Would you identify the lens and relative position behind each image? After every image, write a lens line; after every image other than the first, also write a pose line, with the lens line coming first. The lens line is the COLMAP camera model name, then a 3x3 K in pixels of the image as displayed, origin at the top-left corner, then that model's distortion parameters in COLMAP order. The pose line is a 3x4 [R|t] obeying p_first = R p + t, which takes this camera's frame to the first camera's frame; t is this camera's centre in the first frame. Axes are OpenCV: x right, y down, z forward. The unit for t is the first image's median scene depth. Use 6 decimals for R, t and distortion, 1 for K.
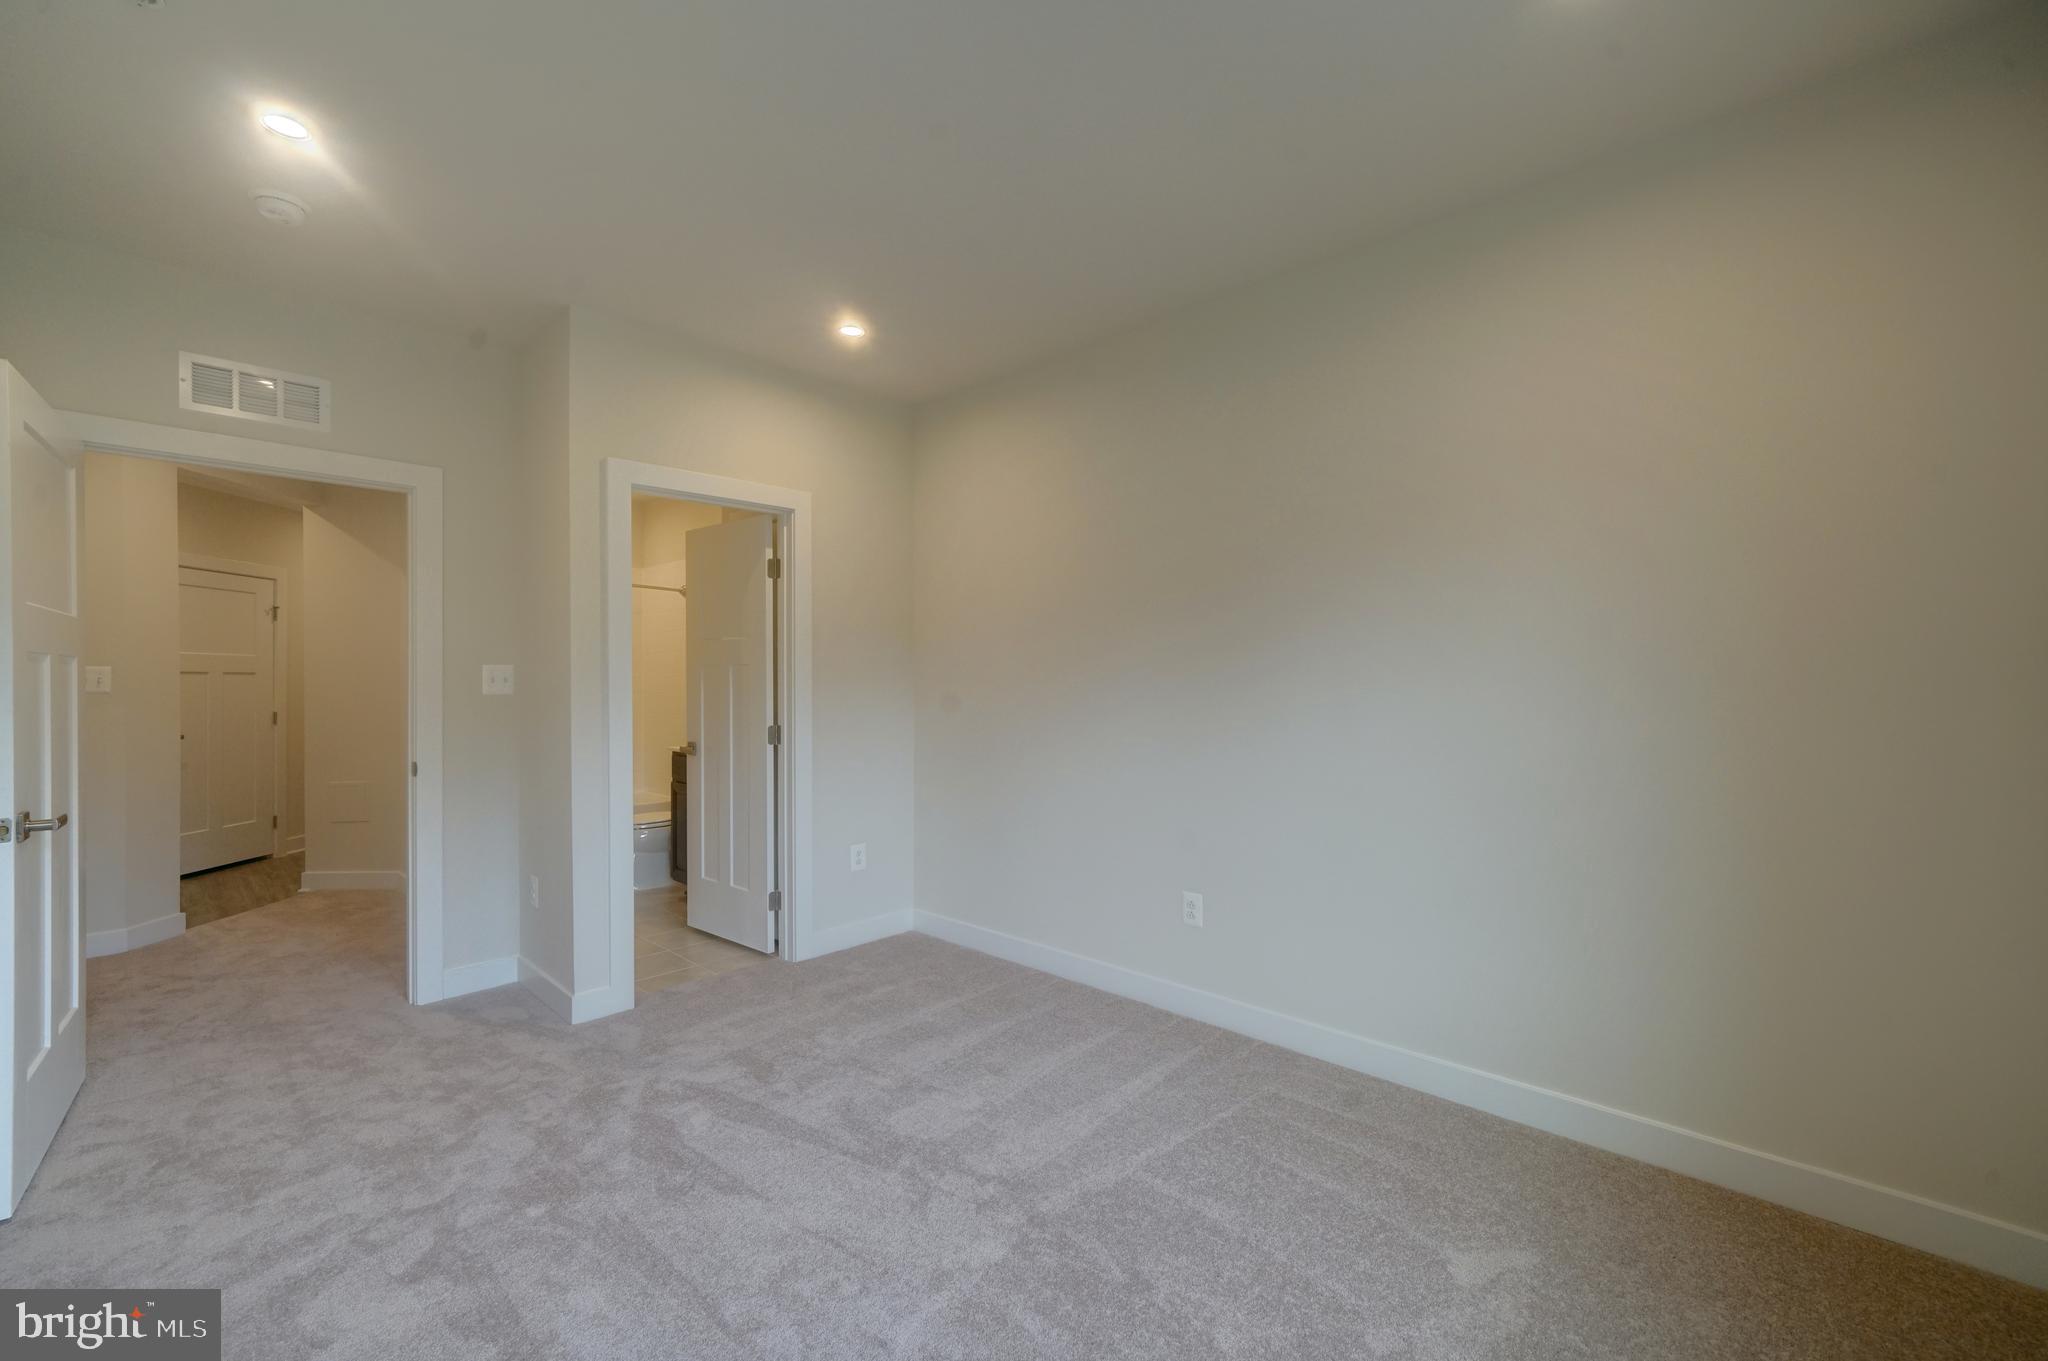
lens RADIAL K [[842.0, 0, 1024.0], [0, 842.0, 680.5], [0, 0, 1]] dist [0.000986, 0.000339]
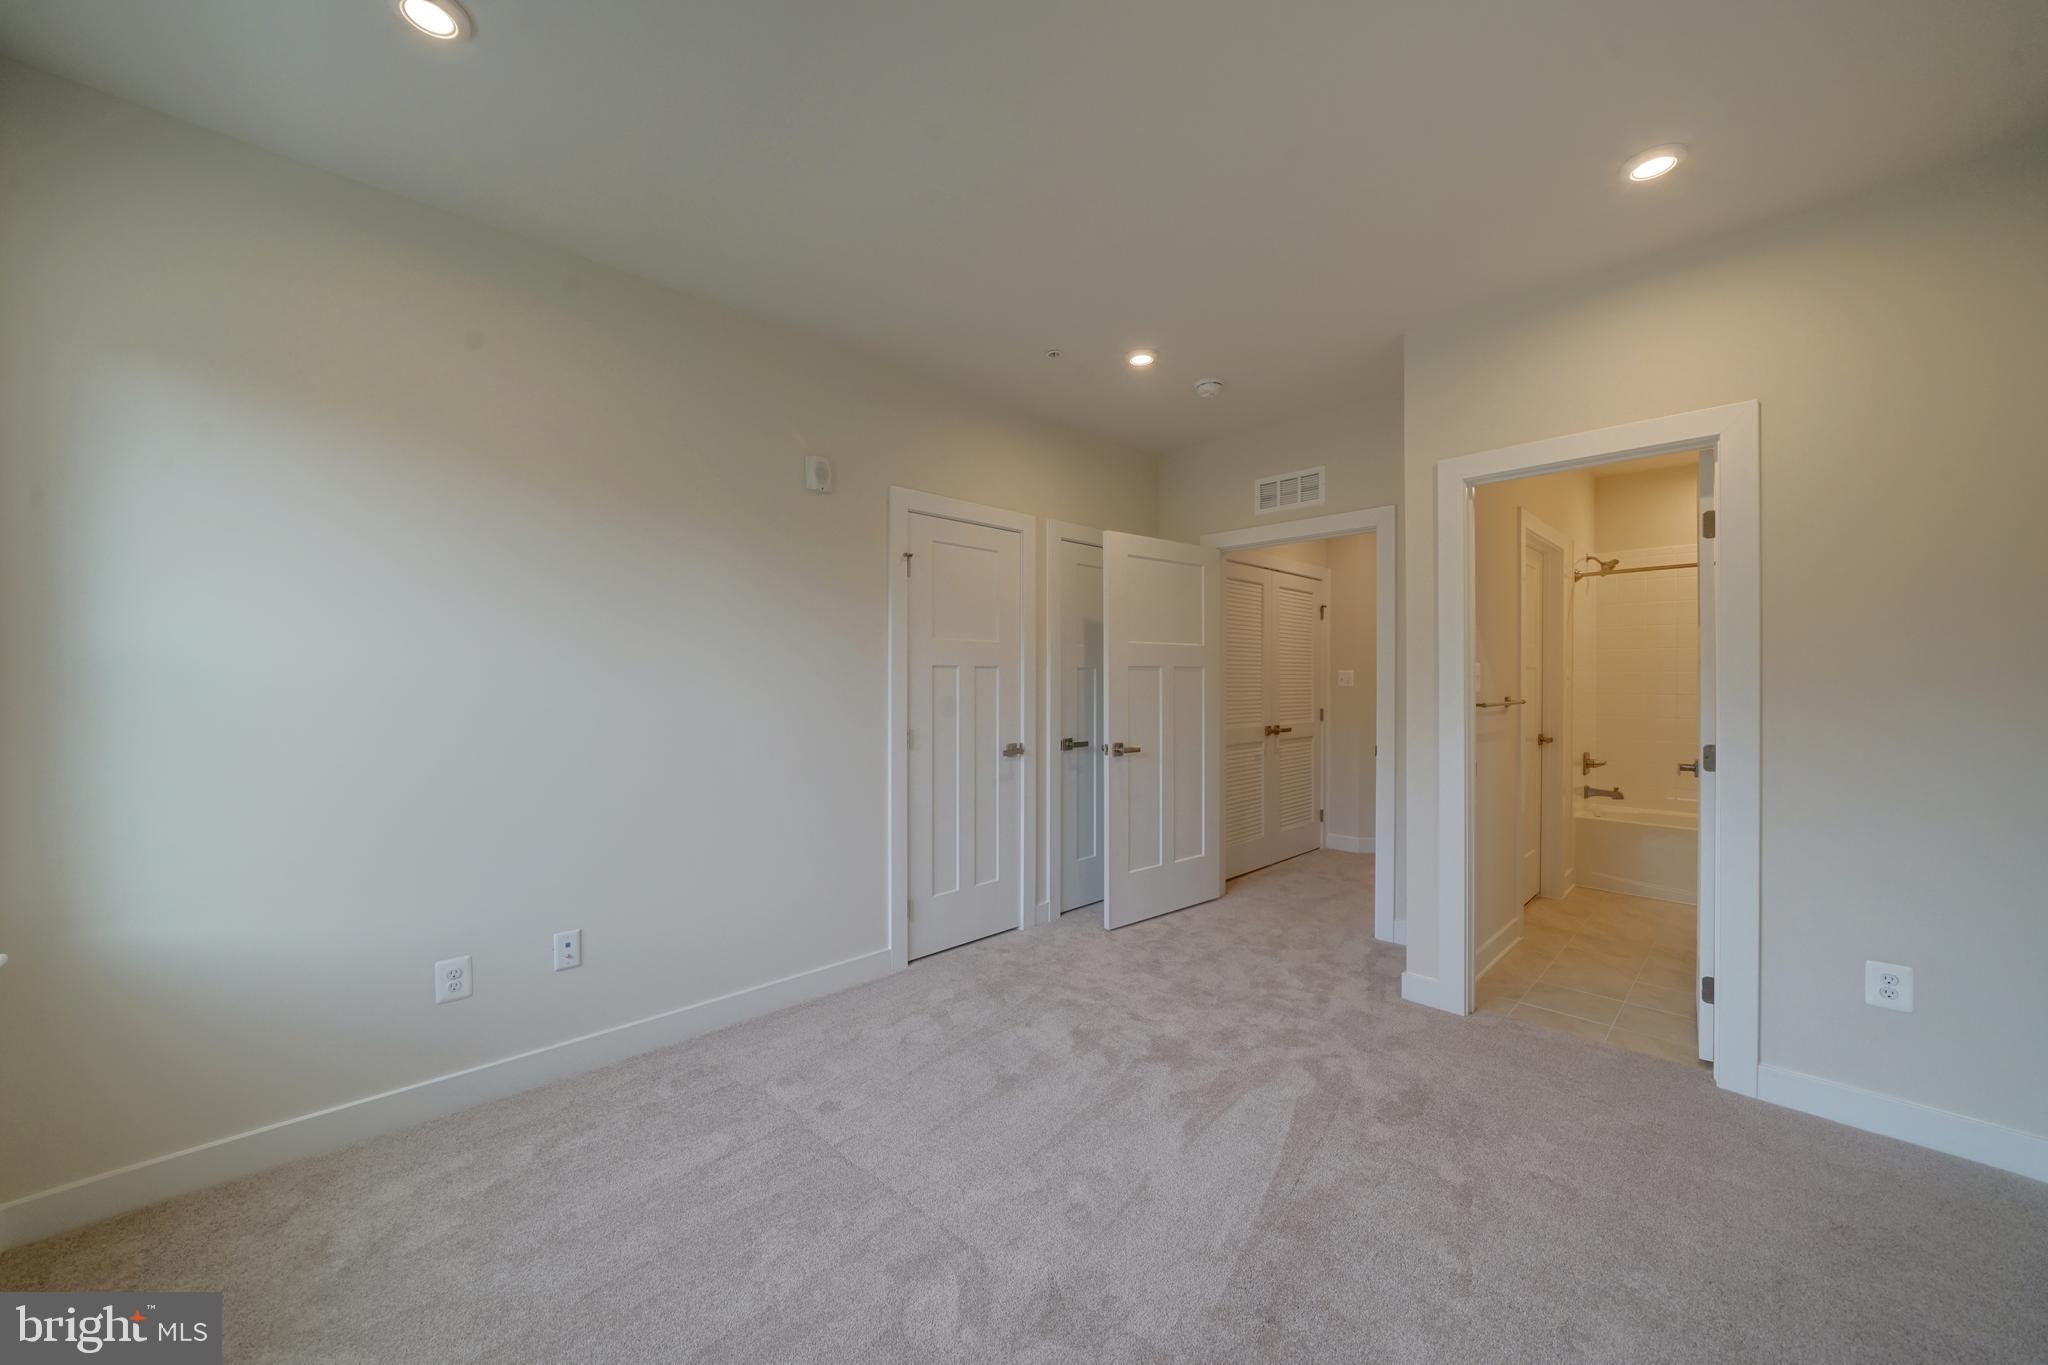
lens RADIAL K [[753.2, 0, 1020.1], [0, 753.2, 681.0], [0, 0, 1]] dist [-0.001458, -0.000192]
pose [[-0.042222, 0.003150, -0.999103, 0.498937], [-0.004486, 0.999984, 0.003342, 0.000326], [0.999098, 0.004623, -0.042208, 0.605992]]
